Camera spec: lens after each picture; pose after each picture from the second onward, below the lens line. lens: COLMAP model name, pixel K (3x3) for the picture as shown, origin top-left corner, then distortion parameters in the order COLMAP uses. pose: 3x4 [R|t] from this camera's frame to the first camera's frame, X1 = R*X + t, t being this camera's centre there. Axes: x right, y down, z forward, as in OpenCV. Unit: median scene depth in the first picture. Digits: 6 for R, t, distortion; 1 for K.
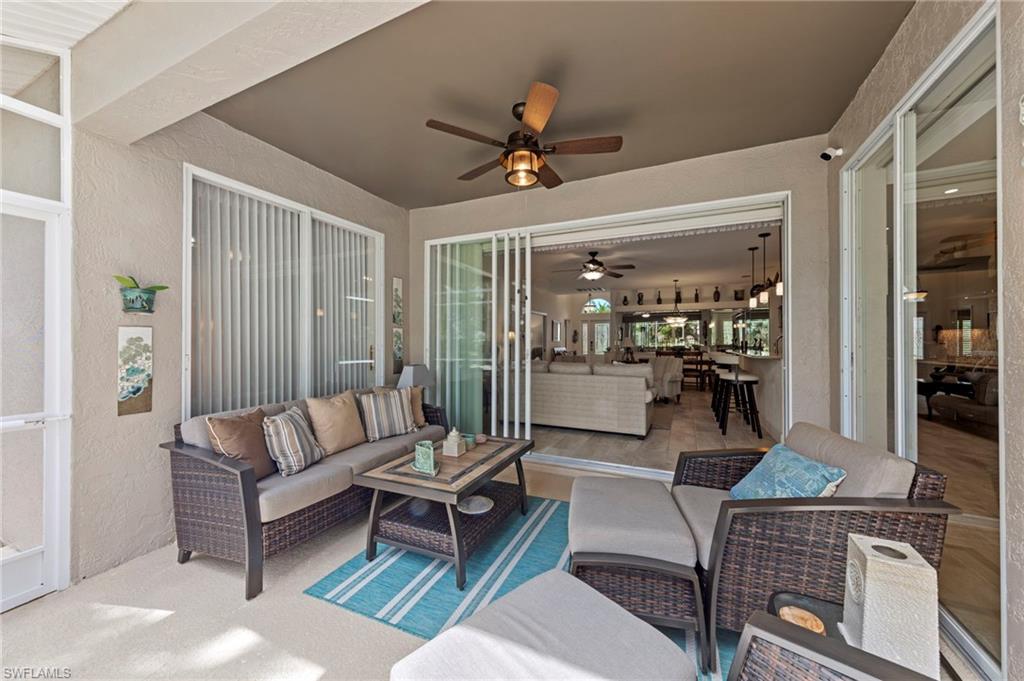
lens RADIAL K [[368.0, 0, 512.0], [0, 368.0, 340.5], [0, 0, 1]] dist [0.000927, -0.000151]
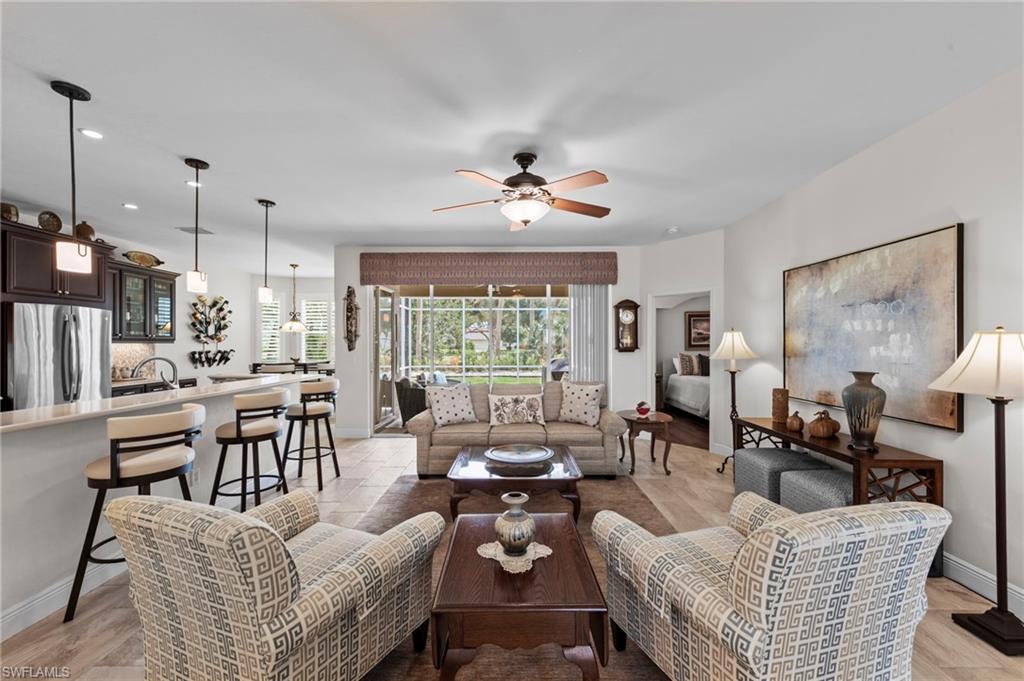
lens RADIAL K [[405.2, 0, 513.8], [0, 405.2, 343.1], [0, 0, 1]] dist [0.006803, 0.000073]
pose [[-0.908086, 0.001124, -0.418783, 0.277101], [0.004154, 0.999971, -0.006324, -0.014112], [0.418764, -0.007482, -0.908064, 0.916739]]
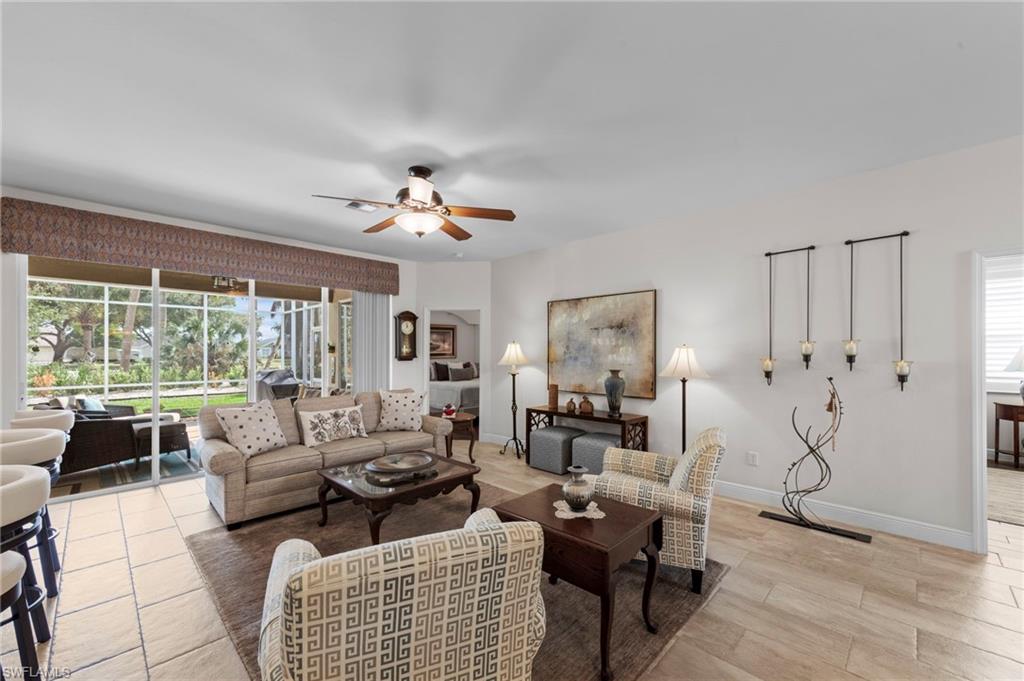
lens RADIAL K [[409.9, 0, 512.7], [0, 409.9, 351.9], [0, 0, 1]] dist [0.007599, 0.000092]
pose [[-0.334260, -0.001163, -0.942480, 0.414178], [0.005047, 0.999983, -0.003024, -0.014742], [0.942467, -0.005768, -0.334248, 0.817166]]
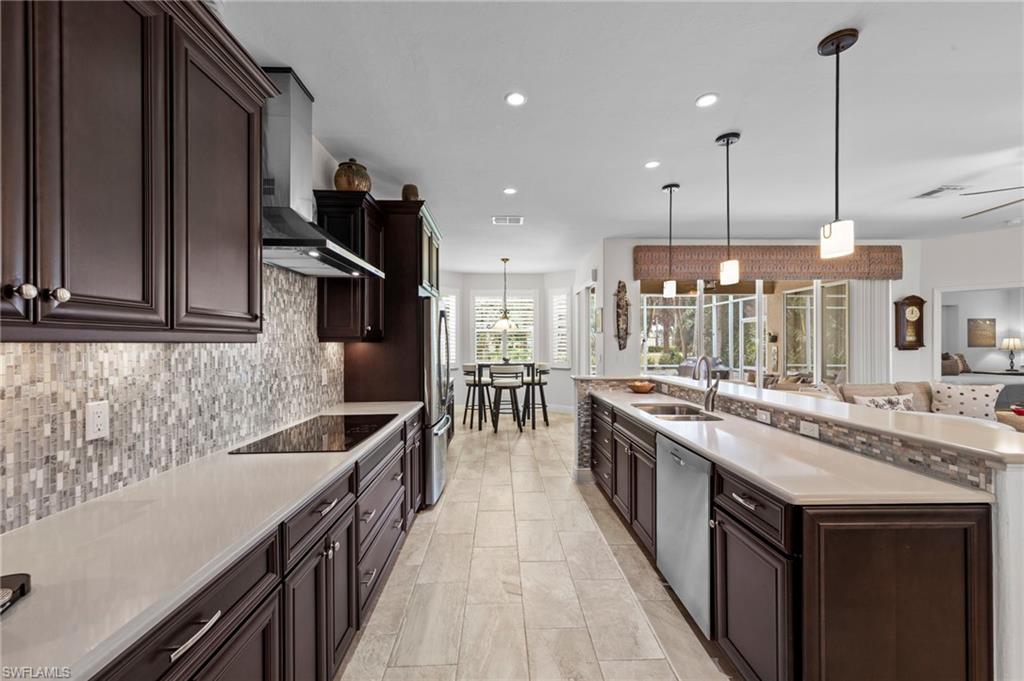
lens RADIAL K [[405.2, 0, 513.8], [0, 405.2, 343.1], [0, 0, 1]] dist [0.006803, 0.000073]
pose [[-0.891513, 0.005230, -0.452964, 0.620140], [0.007757, 0.999963, -0.003720, -0.015851], [0.452928, -0.006830, -0.891521, 0.713487]]
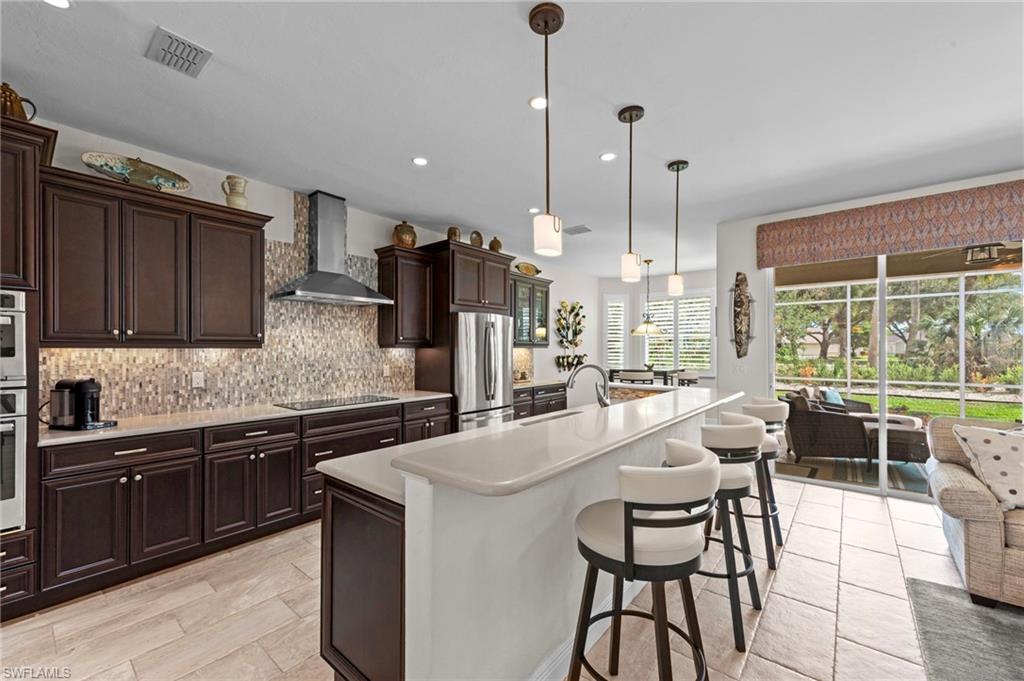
lens RADIAL K [[408.2, 0, 515.0], [0, 408.2, 348.4], [0, 0, 1]] dist [0.012258, -0.000364]
pose [[-0.968901, 0.002784, 0.247433, 0.372616], [0.001092, 0.999975, -0.006978, -0.014783], [-0.247446, -0.006491, -0.968880, 0.784012]]
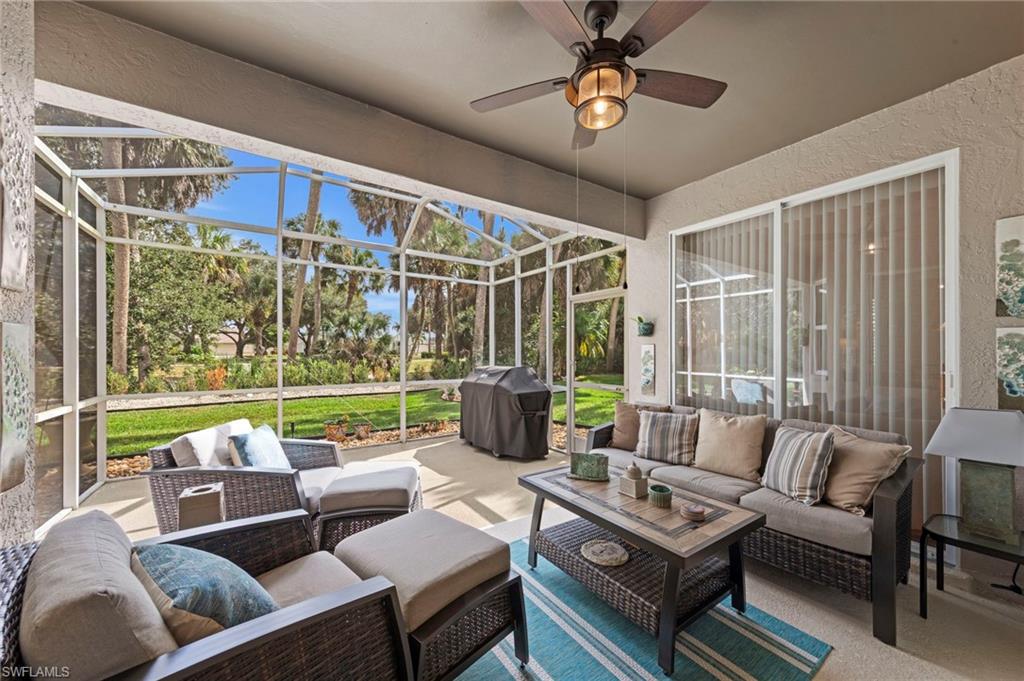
lens RADIAL K [[372.5, 0, 510.8], [0, 372.5, 347.0], [0, 0, 1]] dist [0.003518, -0.000123]
pose [[-0.520621, -0.004135, -0.853778, 0.171469], [0.004739, 0.999959, -0.007733, -0.003339], [0.853775, -0.008072, -0.520580, 0.296787]]
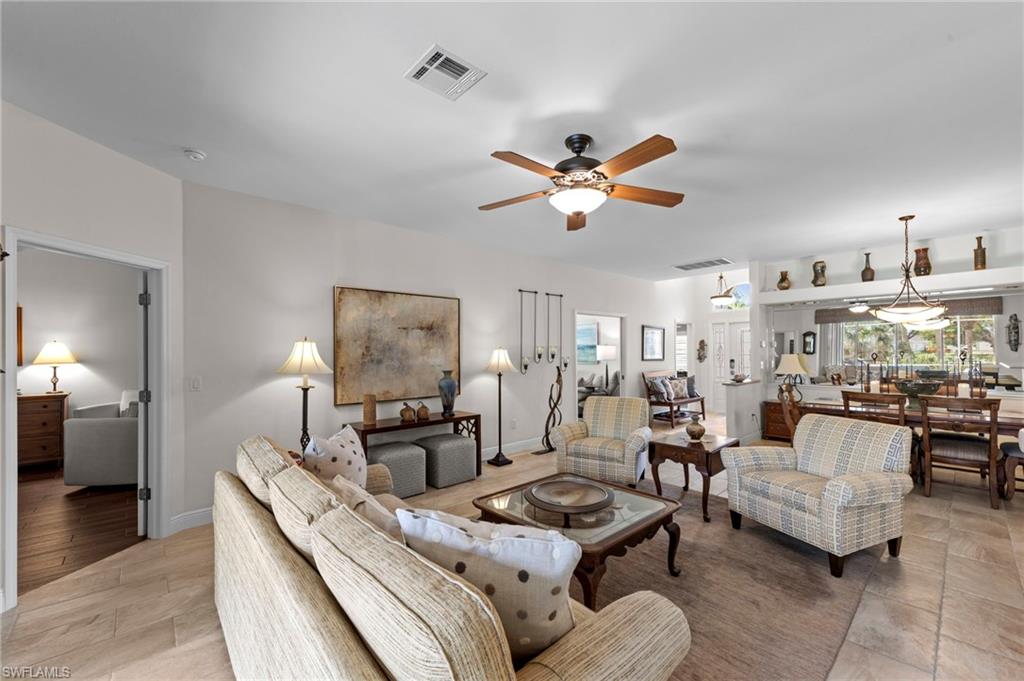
lens RADIAL K [[408.2, 0, 515.0], [0, 408.2, 348.4], [0, 0, 1]] dist [0.012258, -0.000364]
pose [[0.922460, -0.010000, -0.385963, 0.207311], [0.008293, 0.999947, -0.006088, -0.017579], [0.386004, 0.002415, 0.922494, 0.385765]]
